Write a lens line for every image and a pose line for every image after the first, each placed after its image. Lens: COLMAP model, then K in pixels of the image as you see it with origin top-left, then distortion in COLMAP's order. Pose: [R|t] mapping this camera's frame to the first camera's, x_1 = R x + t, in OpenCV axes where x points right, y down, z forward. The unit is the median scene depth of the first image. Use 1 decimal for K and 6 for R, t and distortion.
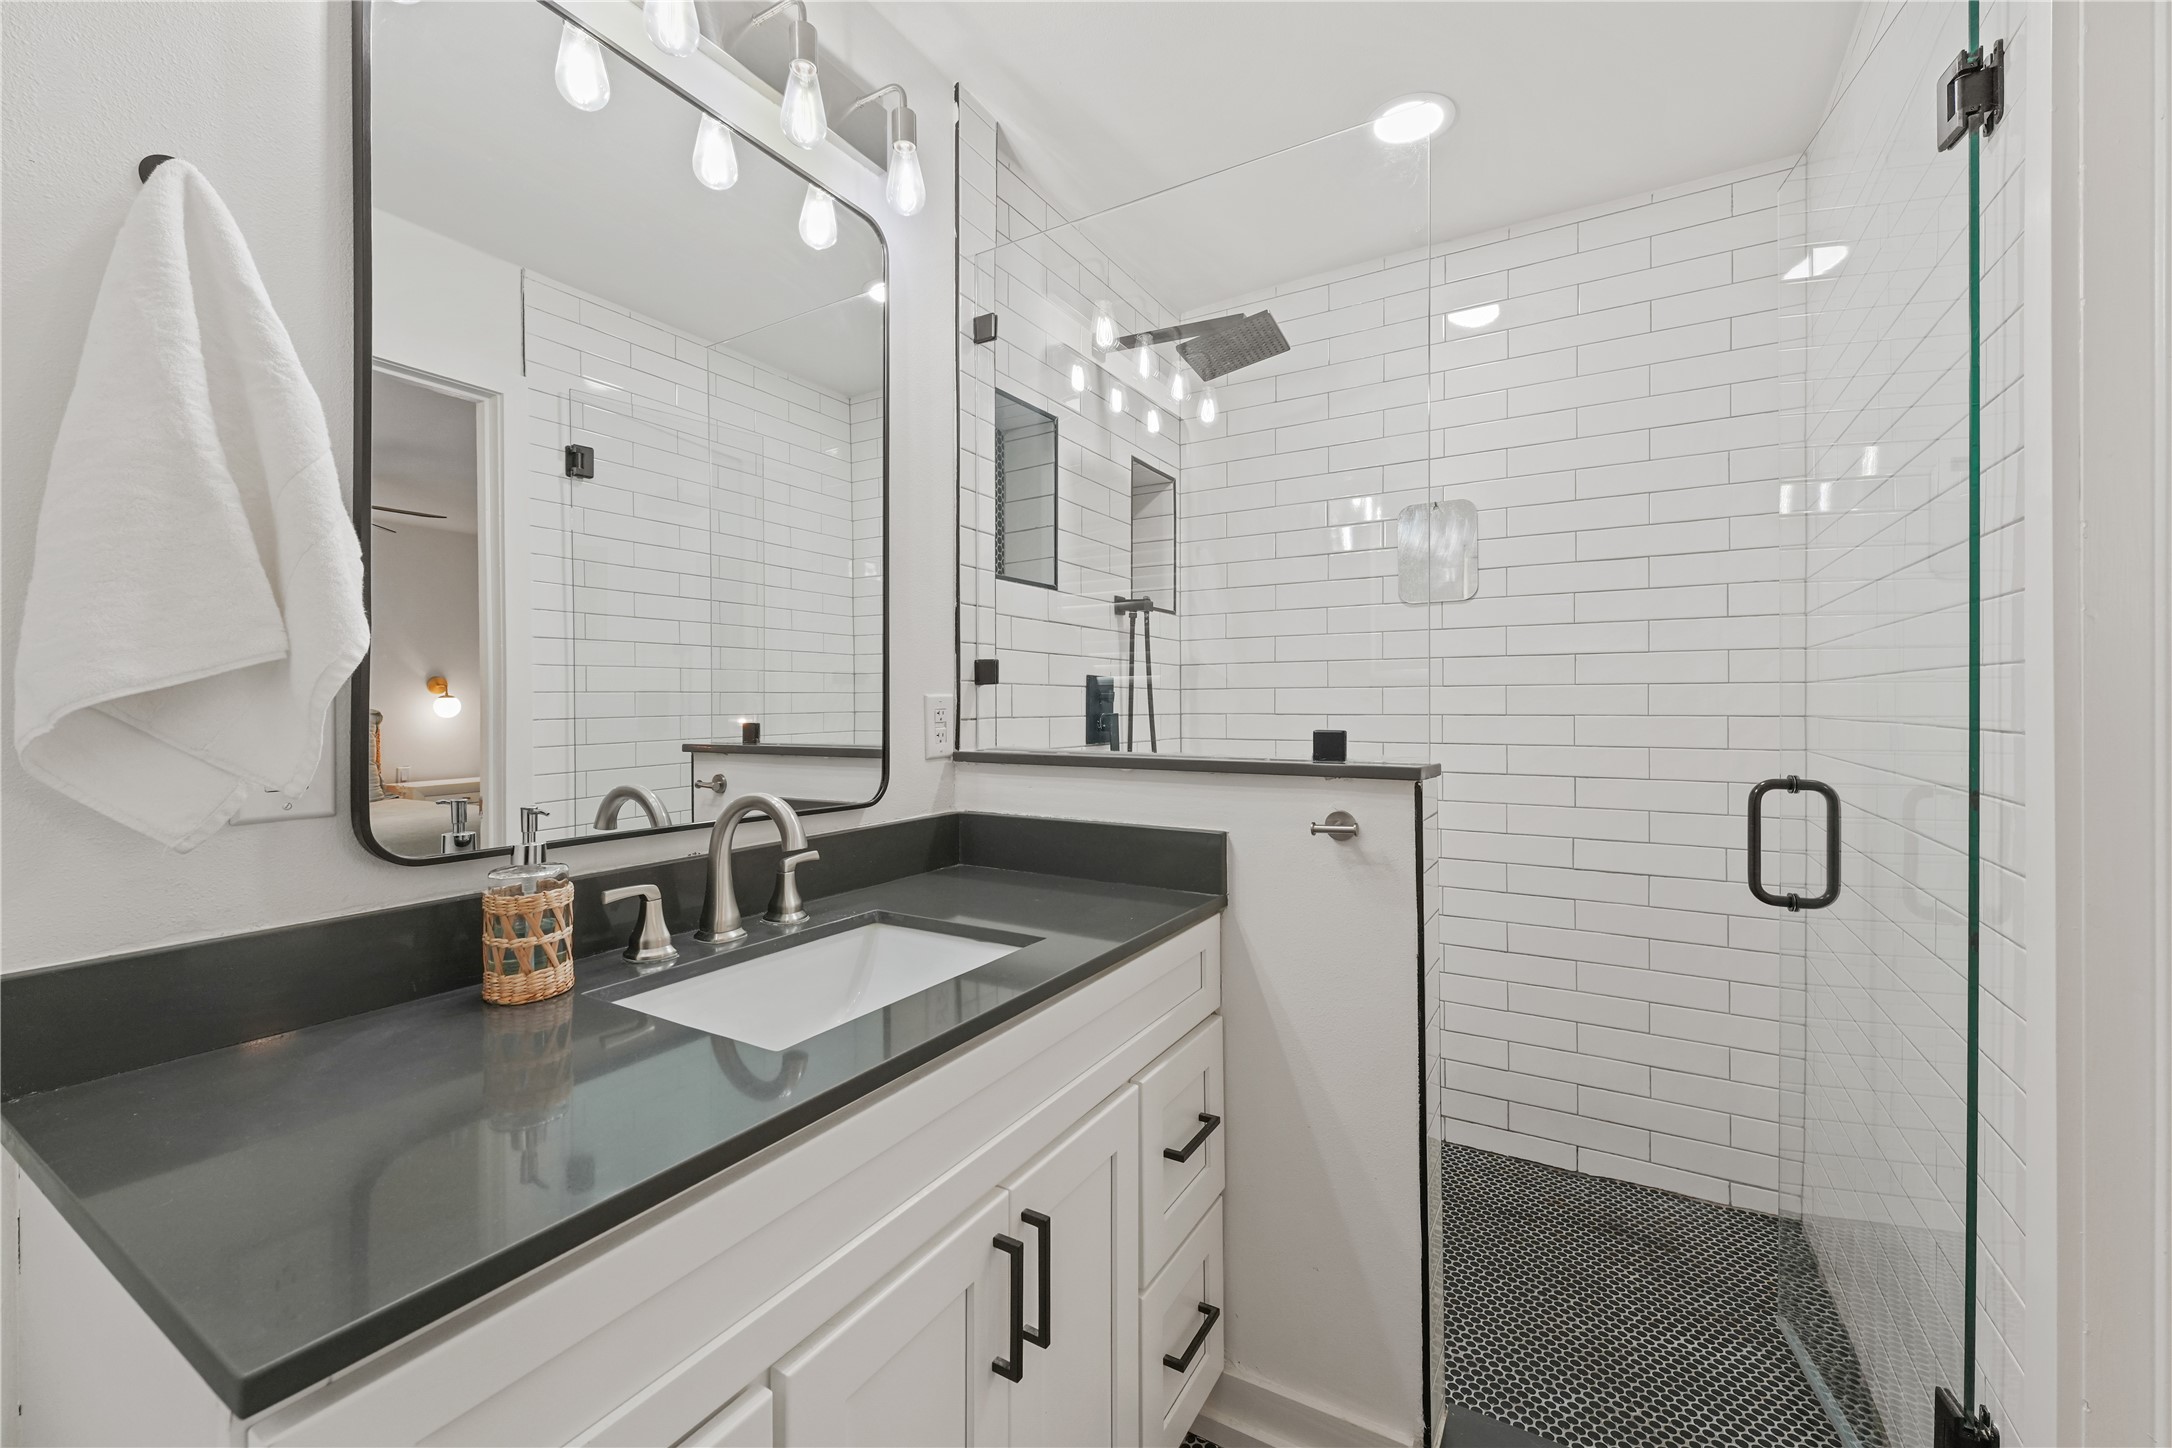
lens RADIAL K [[895.8, 0, 1074.8], [0, 895.8, 725.0], [0, 0, 1]] dist [0.016022, -0.000126]
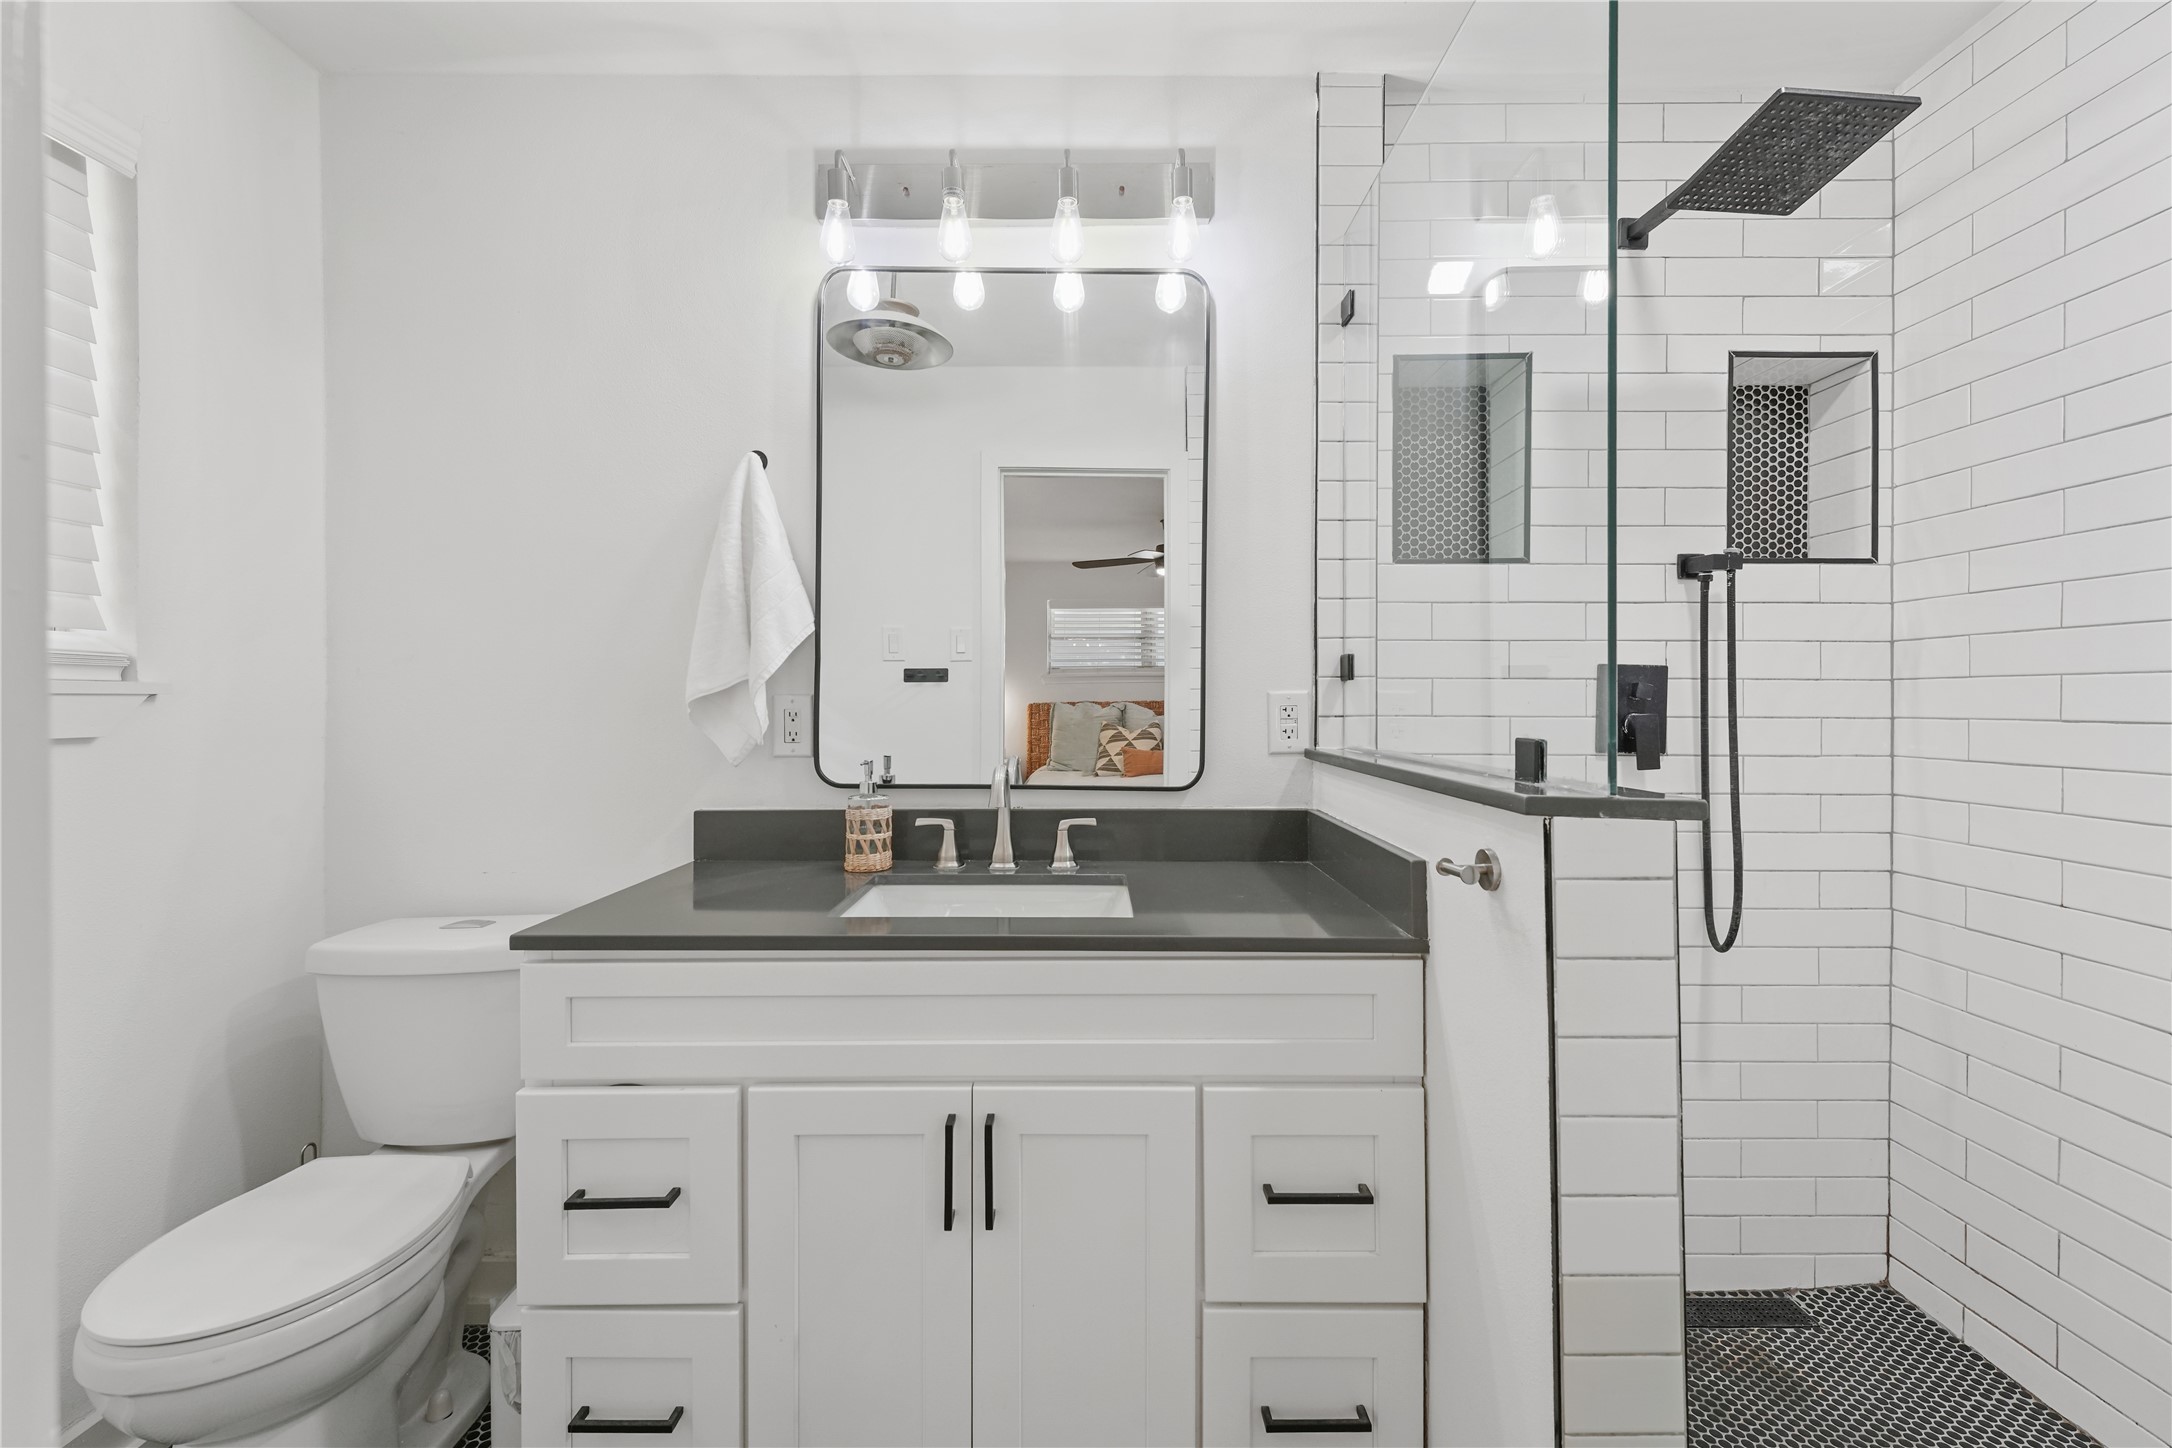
lens RADIAL K [[915.0, 0, 1083.8], [0, 915.0, 738.9], [0, 0, 1]] dist [-0.000109, -0.000137]
pose [[0.497233, 0.039154, -0.866733, 0.768285], [-0.022486, 0.999227, 0.032240, -0.010249], [0.867326, 0.003459, 0.497729, 0.340937]]
